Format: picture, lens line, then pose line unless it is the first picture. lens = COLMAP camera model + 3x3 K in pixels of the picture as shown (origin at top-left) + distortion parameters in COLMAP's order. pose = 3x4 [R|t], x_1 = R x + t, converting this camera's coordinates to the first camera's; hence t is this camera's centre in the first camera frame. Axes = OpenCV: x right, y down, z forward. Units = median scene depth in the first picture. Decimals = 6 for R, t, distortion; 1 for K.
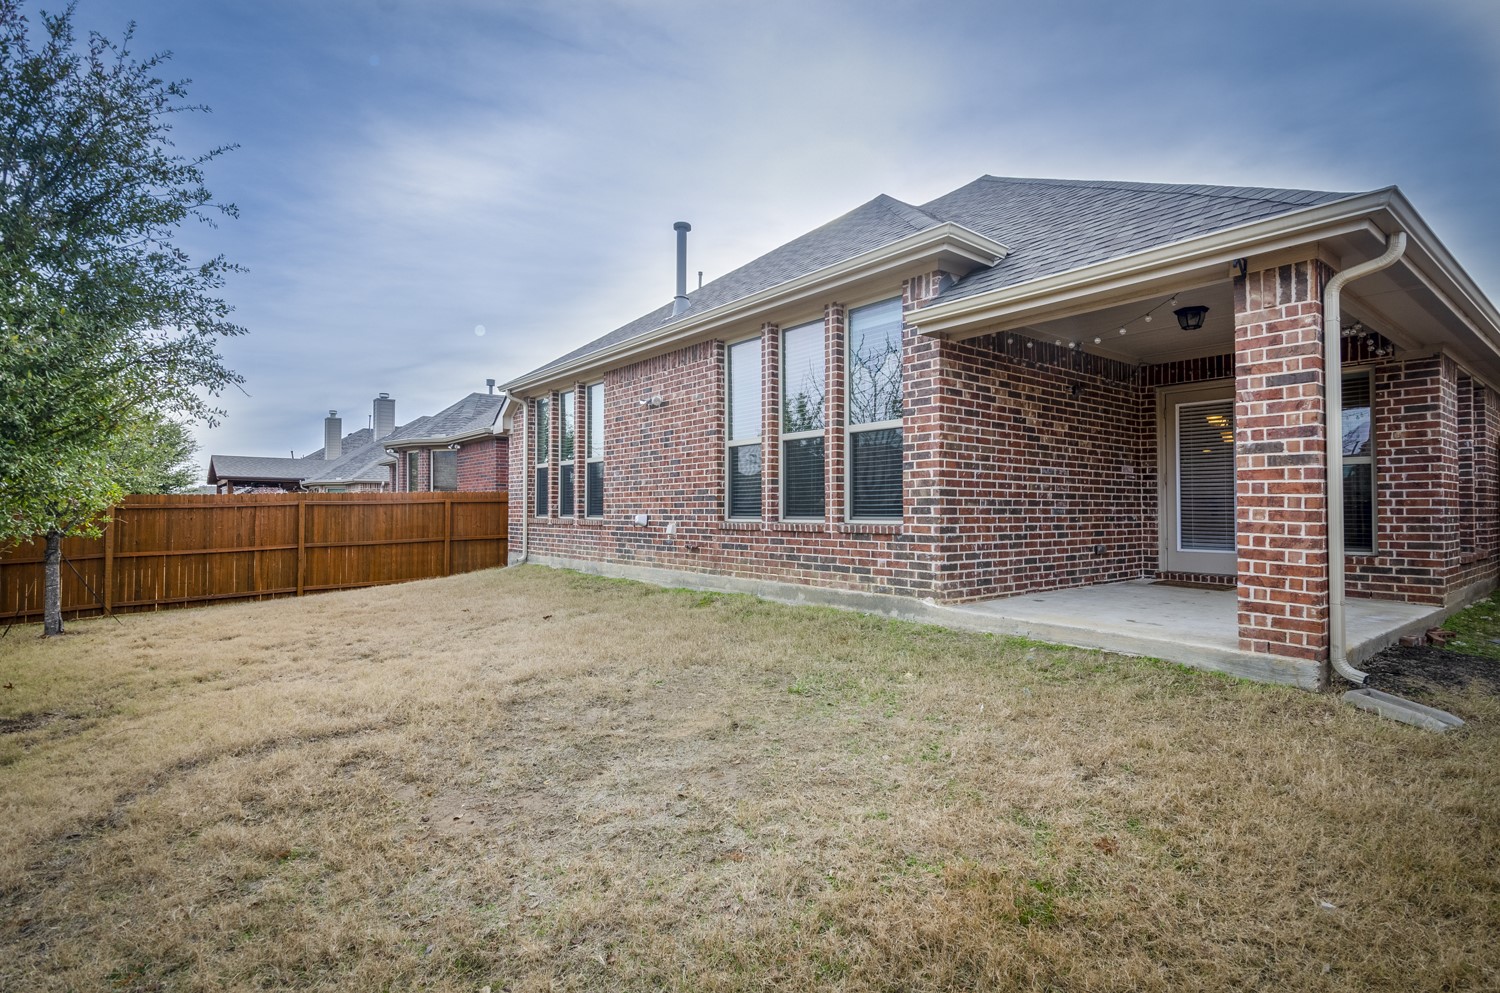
lens RADIAL K [[751.7, 0, 750.9], [0, 751.7, 502.8], [0, 0, 1]] dist [0.013890, -0.000766]
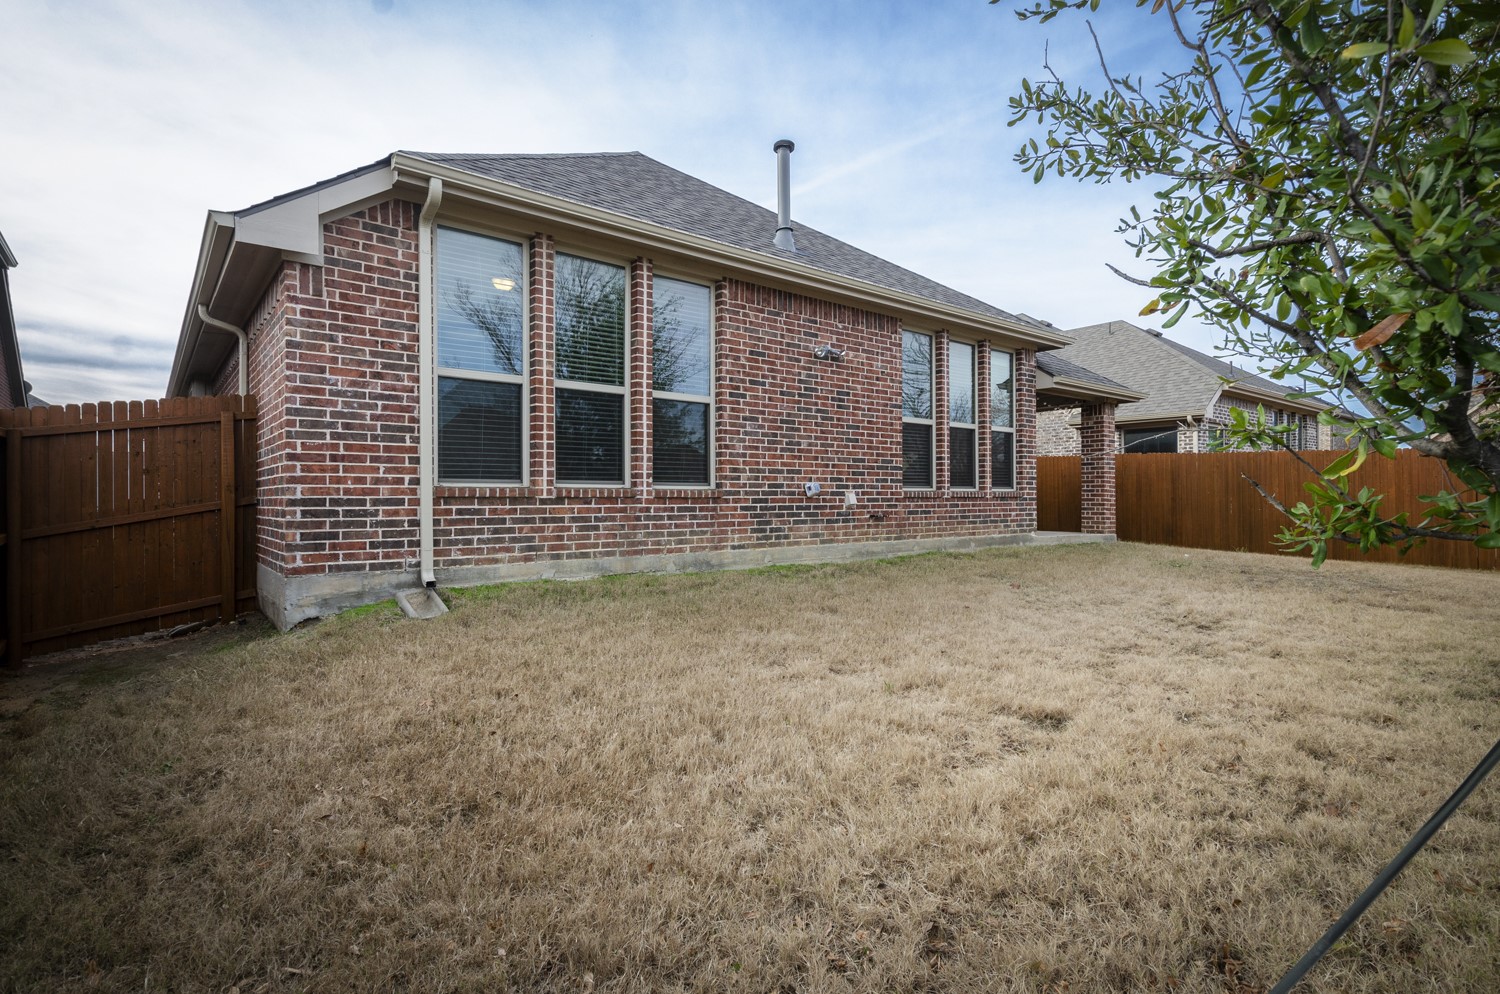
lens RADIAL K [[751.7, 0, 749.4], [0, 751.7, 495.1], [0, 0, 1]] dist [0.013890, -0.000766]
pose [[-0.024341, 0.002342, 0.999701, -1.294366], [-0.011415, 0.999931, -0.002621, 0.042796], [-0.999639, -0.011476, -0.024313, 1.445482]]
